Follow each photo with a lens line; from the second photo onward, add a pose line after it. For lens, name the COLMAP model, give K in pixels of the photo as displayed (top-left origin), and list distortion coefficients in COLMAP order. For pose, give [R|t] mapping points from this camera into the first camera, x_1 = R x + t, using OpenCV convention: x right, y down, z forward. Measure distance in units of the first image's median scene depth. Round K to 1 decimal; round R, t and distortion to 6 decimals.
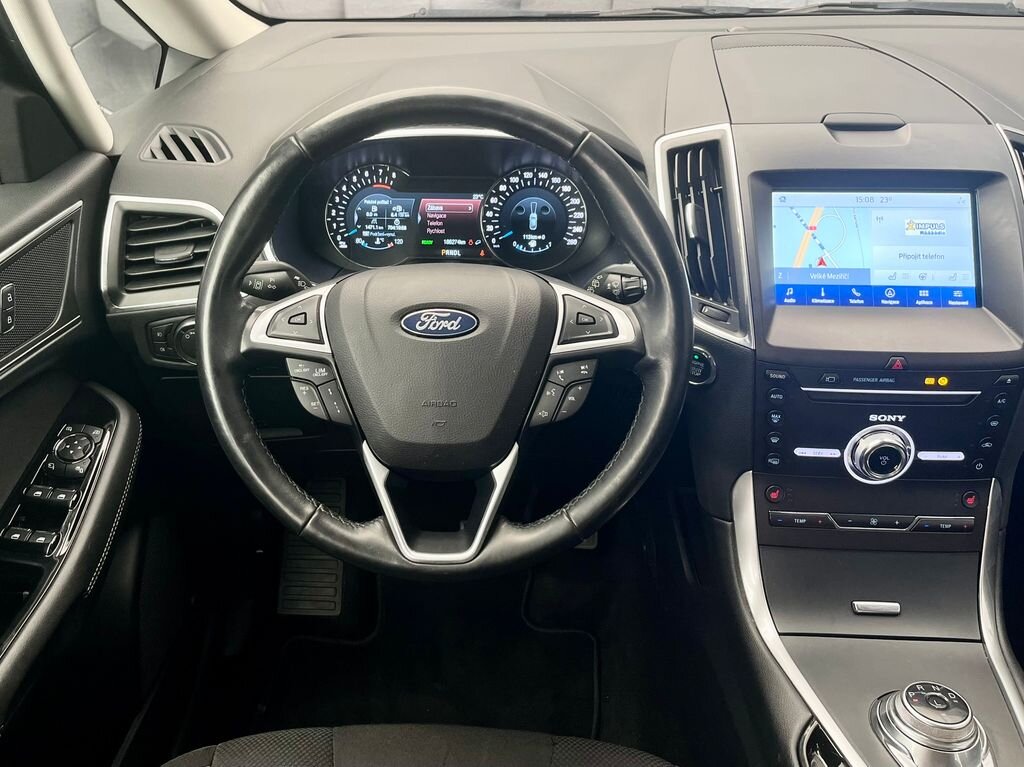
lens RADIAL K [[774.1, 0, 440.0], [0, 774.1, 341.5], [0, 0, 1]] dist [0.002932, -0.000049]
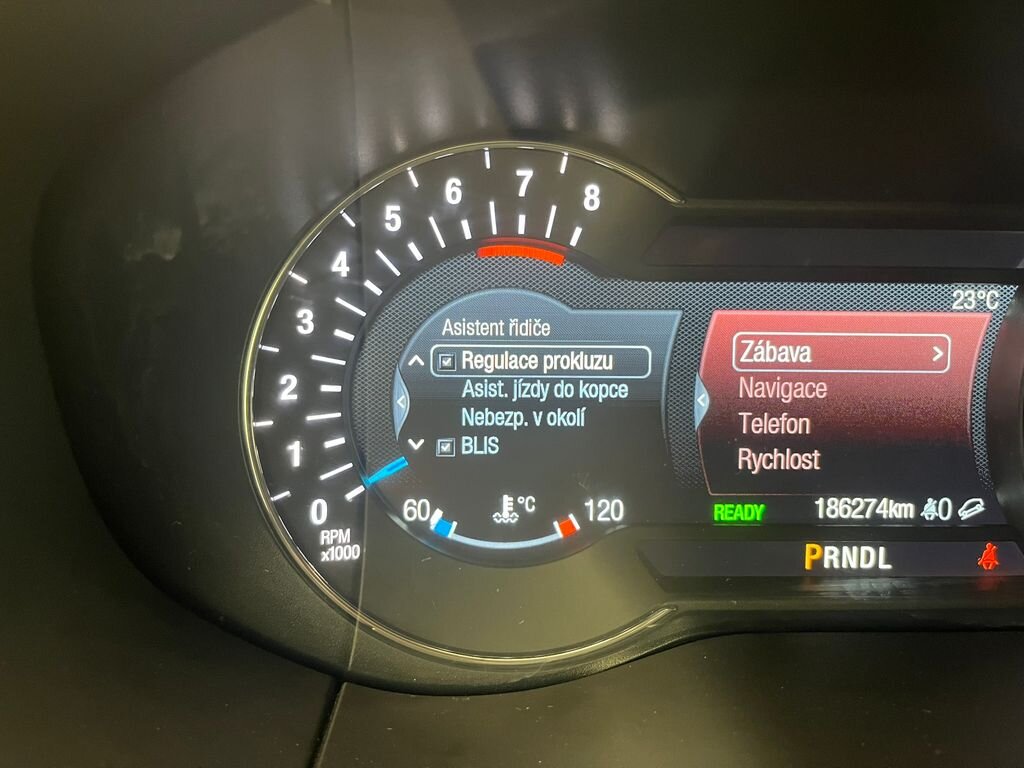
lens RADIAL K [[779.5, 0, 512.0], [0, 779.5, 384.0], [0, 0, 1]] dist [0.005237, -0.000381]
pose [[0.997713, -0.017594, 0.065270, -0.093159], [0.016518, 0.999719, 0.016991, -0.169634], [-0.065550, -0.015874, 0.997723, 0.795711]]
